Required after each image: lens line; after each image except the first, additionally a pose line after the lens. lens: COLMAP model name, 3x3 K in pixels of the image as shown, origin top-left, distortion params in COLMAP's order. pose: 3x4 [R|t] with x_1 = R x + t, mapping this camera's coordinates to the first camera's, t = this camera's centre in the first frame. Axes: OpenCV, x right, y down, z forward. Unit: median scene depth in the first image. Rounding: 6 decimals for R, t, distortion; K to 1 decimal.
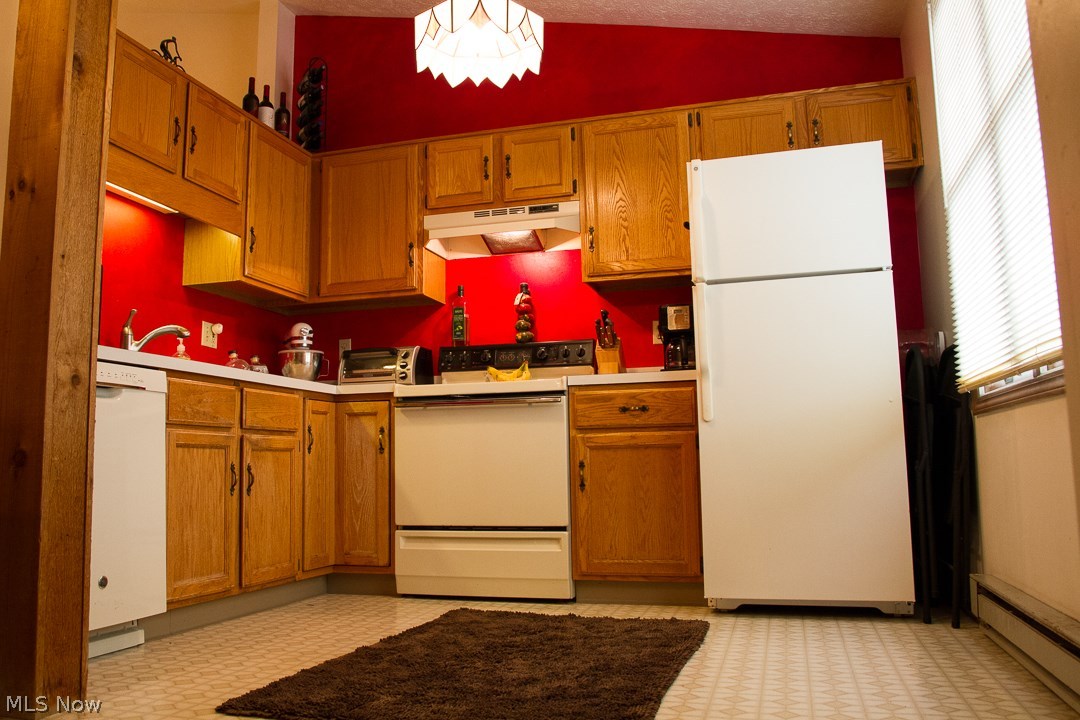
lens RADIAL K [[882.1, 0, 470.3], [0, 882.1, 357.3], [0, 0, 1]] dist [-0.075671, 0.000147]
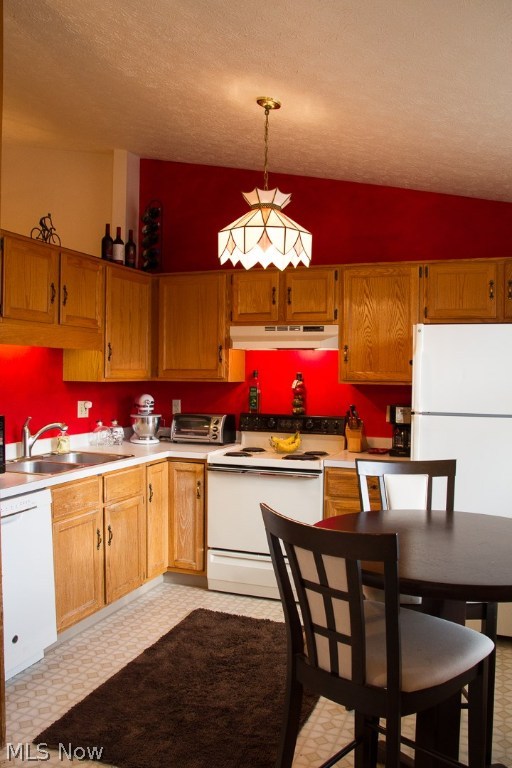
lens RADIAL K [[606.9, 0, 256.0], [0, 606.9, 384.0], [0, 0, 1]] dist [-0.073649, 0.004672]
pose [[0.999316, 0.020215, -0.030970, 0.022884], [-0.015088, 0.987384, 0.157622, -0.232290], [0.033766, -0.157047, 0.987014, 0.017598]]
